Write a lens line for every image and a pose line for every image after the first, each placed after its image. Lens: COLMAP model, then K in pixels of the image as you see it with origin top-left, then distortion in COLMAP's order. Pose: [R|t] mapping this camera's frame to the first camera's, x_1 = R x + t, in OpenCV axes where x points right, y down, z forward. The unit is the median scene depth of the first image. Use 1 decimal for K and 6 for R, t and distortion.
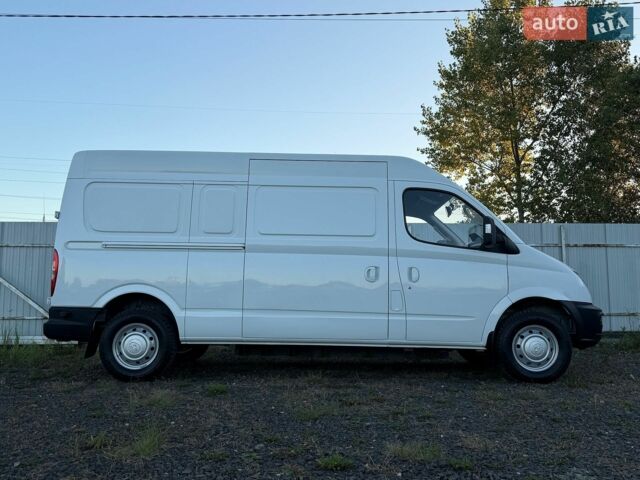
lens RADIAL K [[457.9, 0, 318.2], [0, 457.9, 237.5], [0, 0, 1]] dist [0.115389, -0.204113]
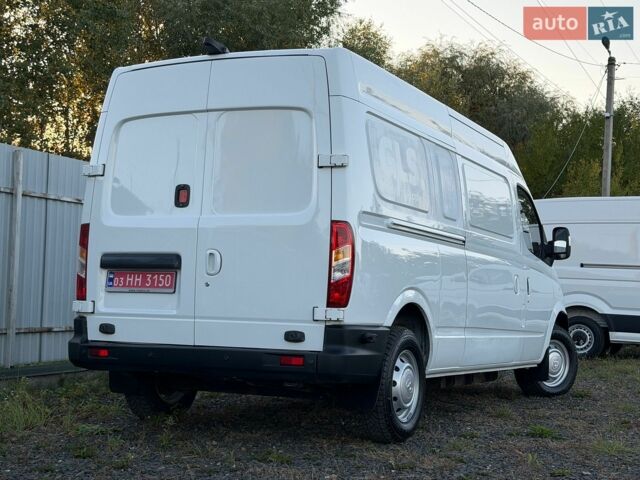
lens RADIAL K [[1046.2, 0, 319.2], [0, 1046.2, 241.2], [0, 0, 1]] dist [0.109174, 0.071875]
pose [[0.455968, 0.060631, 0.887928, -1.720415], [-0.119926, 0.992763, -0.006205, 0.057928], [-0.881879, -0.103656, 0.459940, 0.450781]]
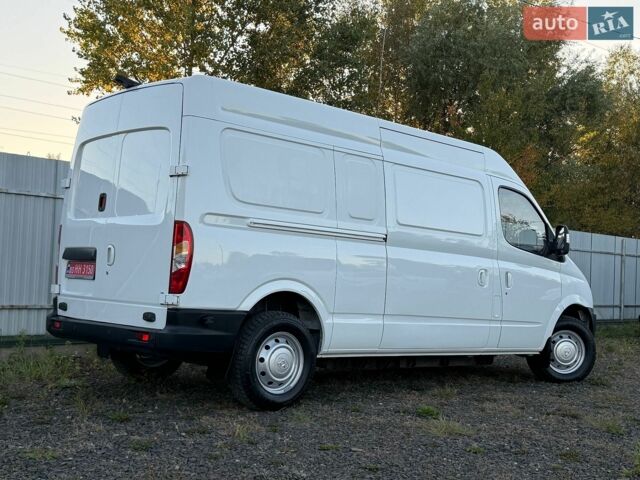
lens RADIAL K [[853.1, 0, 321.0], [0, 853.1, 240.0], [0, 0, 1]] dist [0.024588, 0.019857]
pose [[0.745522, 0.061369, 0.663650, -1.243480], [-0.113377, 0.992916, 0.035547, -0.017677], [-0.656767, -0.101744, 0.747198, -0.047705]]
